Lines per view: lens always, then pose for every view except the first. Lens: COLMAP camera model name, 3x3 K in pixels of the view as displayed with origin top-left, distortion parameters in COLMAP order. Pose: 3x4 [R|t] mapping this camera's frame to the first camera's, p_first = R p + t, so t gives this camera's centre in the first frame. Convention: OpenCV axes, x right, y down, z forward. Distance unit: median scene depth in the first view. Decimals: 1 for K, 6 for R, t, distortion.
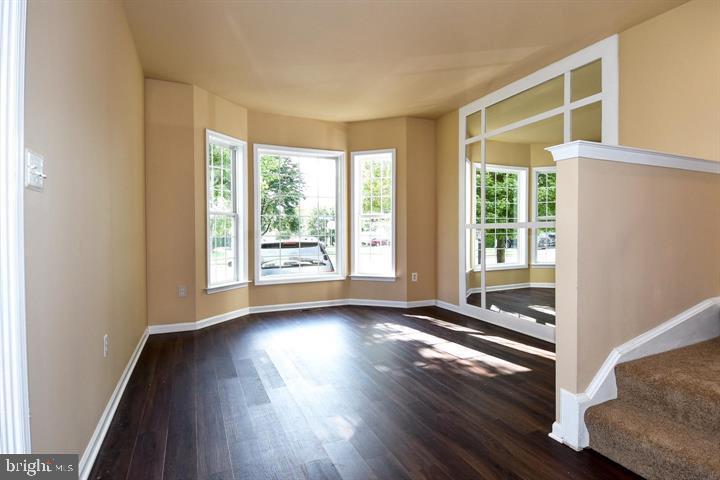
lens RADIAL K [[388.0, 0, 373.4], [0, 388.0, 238.0], [0, 0, 1]] dist [0.000591, -0.027799]
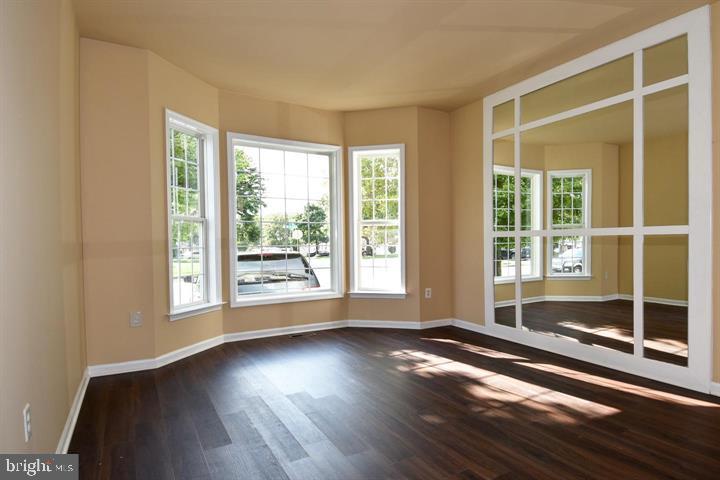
lens RADIAL K [[398.8, 0, 404.2], [0, 398.8, 254.0], [0, 0, 1]] dist [0.008495, -0.029538]
pose [[0.987171, -0.007434, 0.159495, -0.087826], [0.005097, 0.999874, 0.015059, -0.000547], [-0.159587, -0.014053, 0.987084, 0.132465]]
